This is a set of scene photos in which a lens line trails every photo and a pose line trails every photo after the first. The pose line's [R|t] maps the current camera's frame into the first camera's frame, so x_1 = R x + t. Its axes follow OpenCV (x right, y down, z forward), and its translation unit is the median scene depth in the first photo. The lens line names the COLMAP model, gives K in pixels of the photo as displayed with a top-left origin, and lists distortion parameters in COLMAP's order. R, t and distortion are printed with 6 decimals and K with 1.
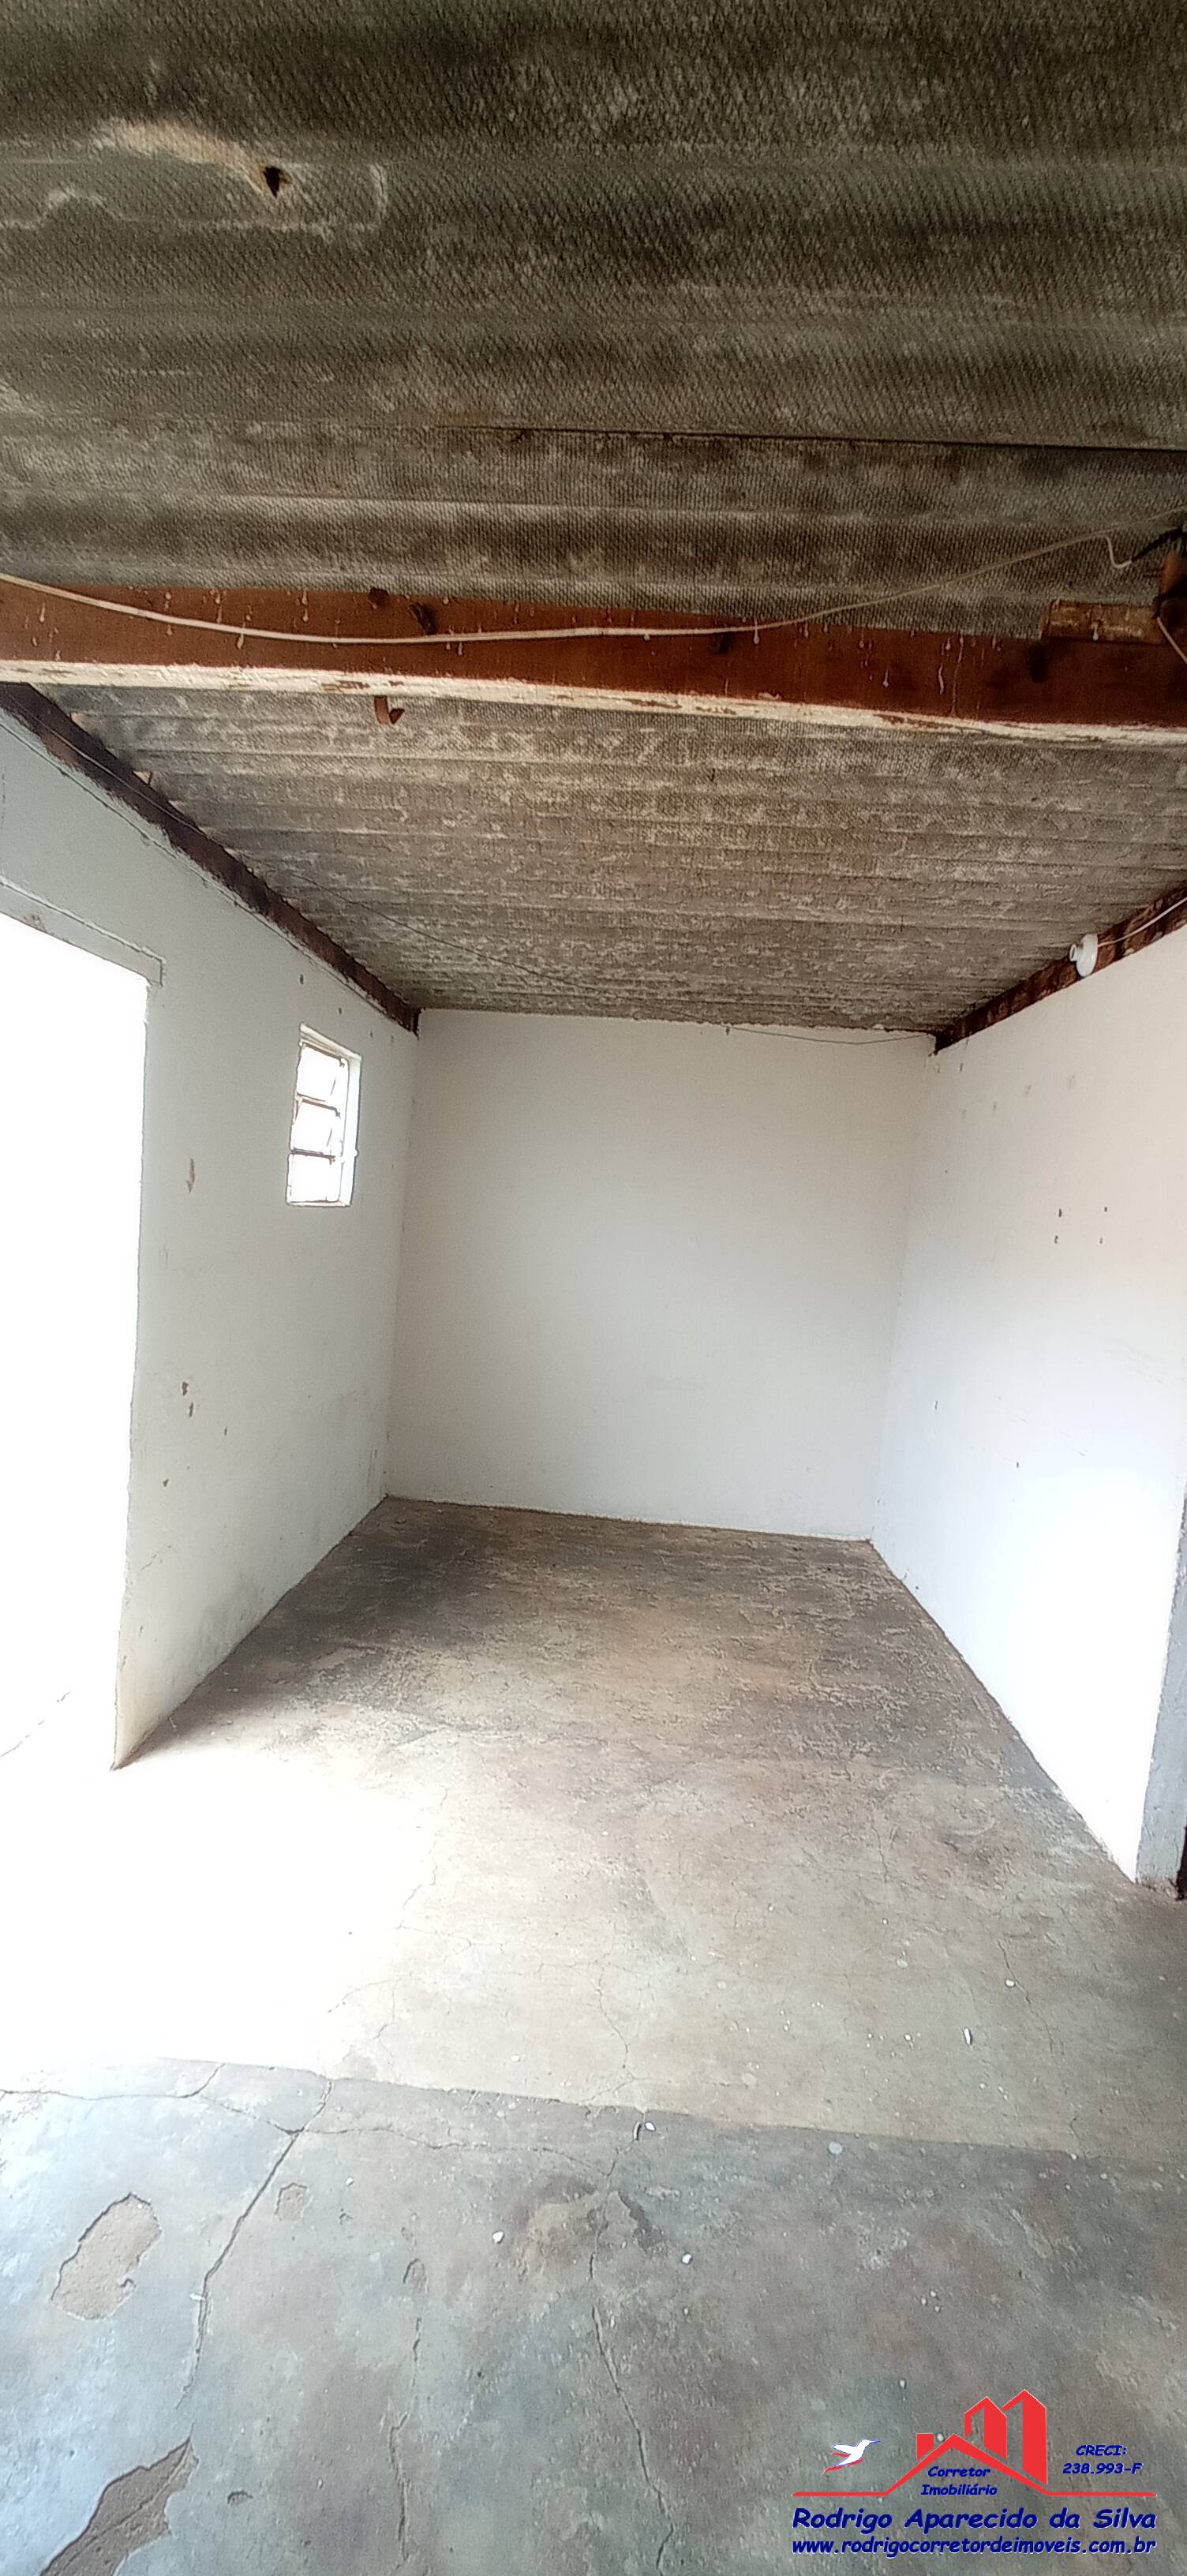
lens RADIAL K [[1175.0, 0, 593.4], [0, 1175.0, 1318.9], [0, 0, 1]] dist [-0.047289, 0.024699]
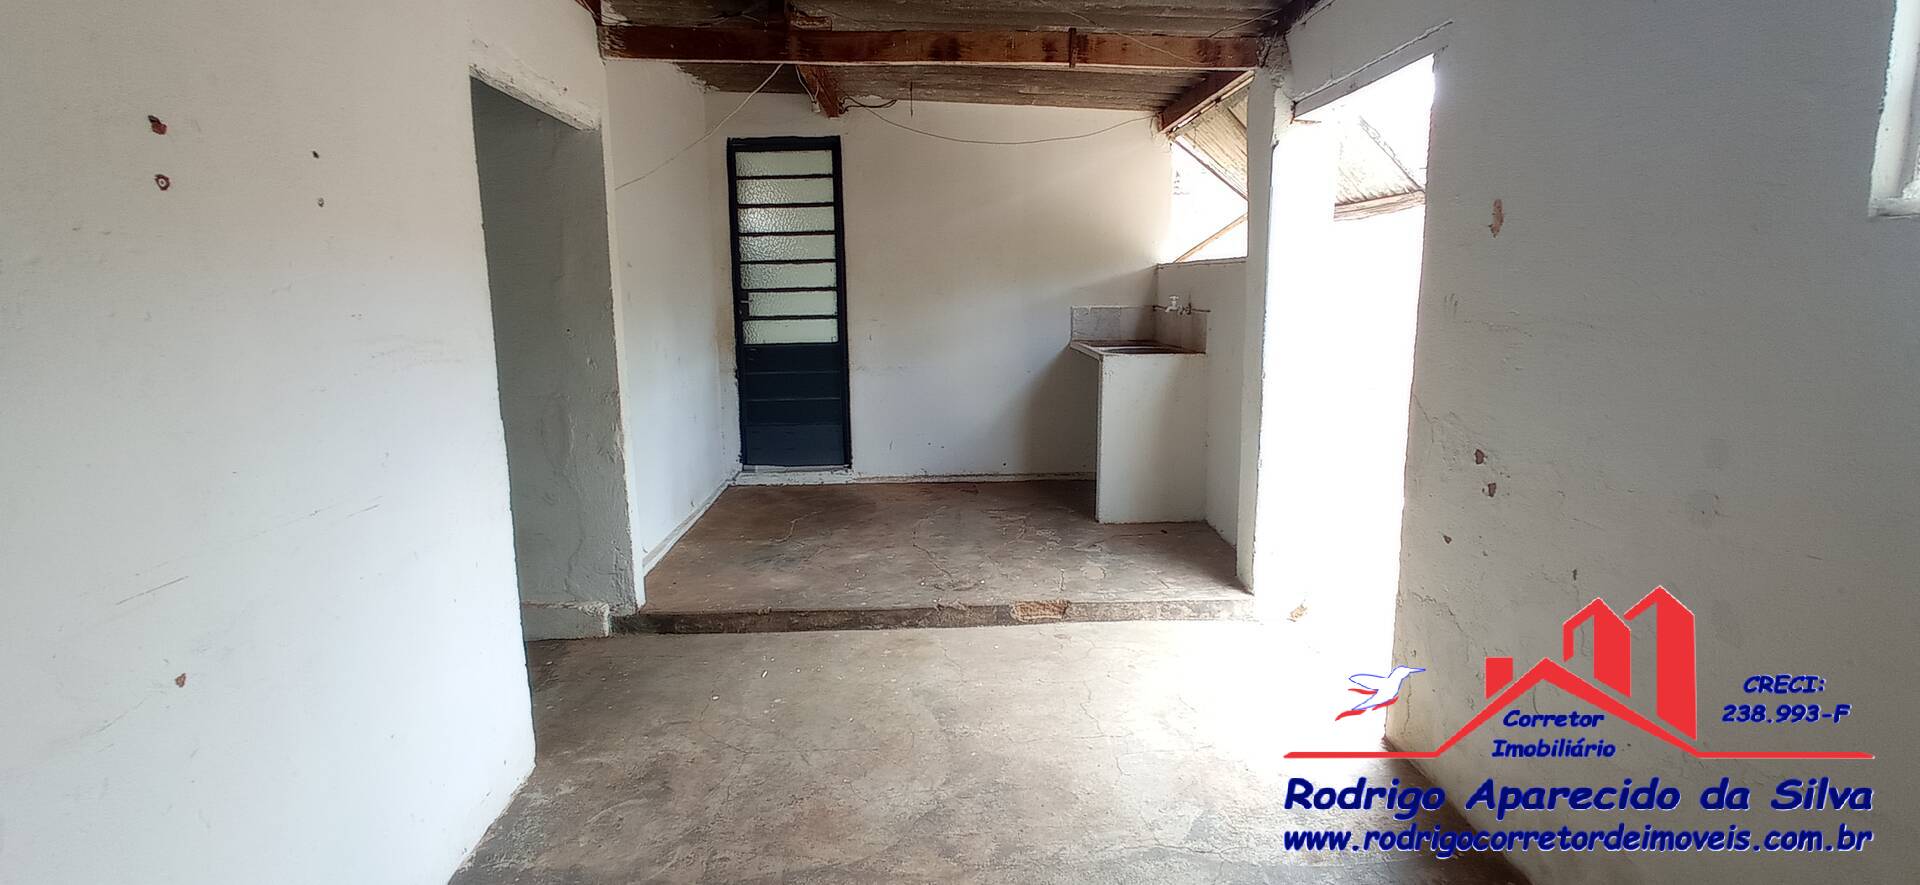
lens RADIAL K [[875.4, 0, 970.7], [0, 875.4, 432.9], [0, 0, 1]] dist [-0.072770, 0.048613]
pose [[-0.992744, -0.052382, -0.108241, 0.095528], [-0.077503, 0.966956, 0.242878, -0.074217], [0.091942, 0.249505, -0.963999, 1.329635]]
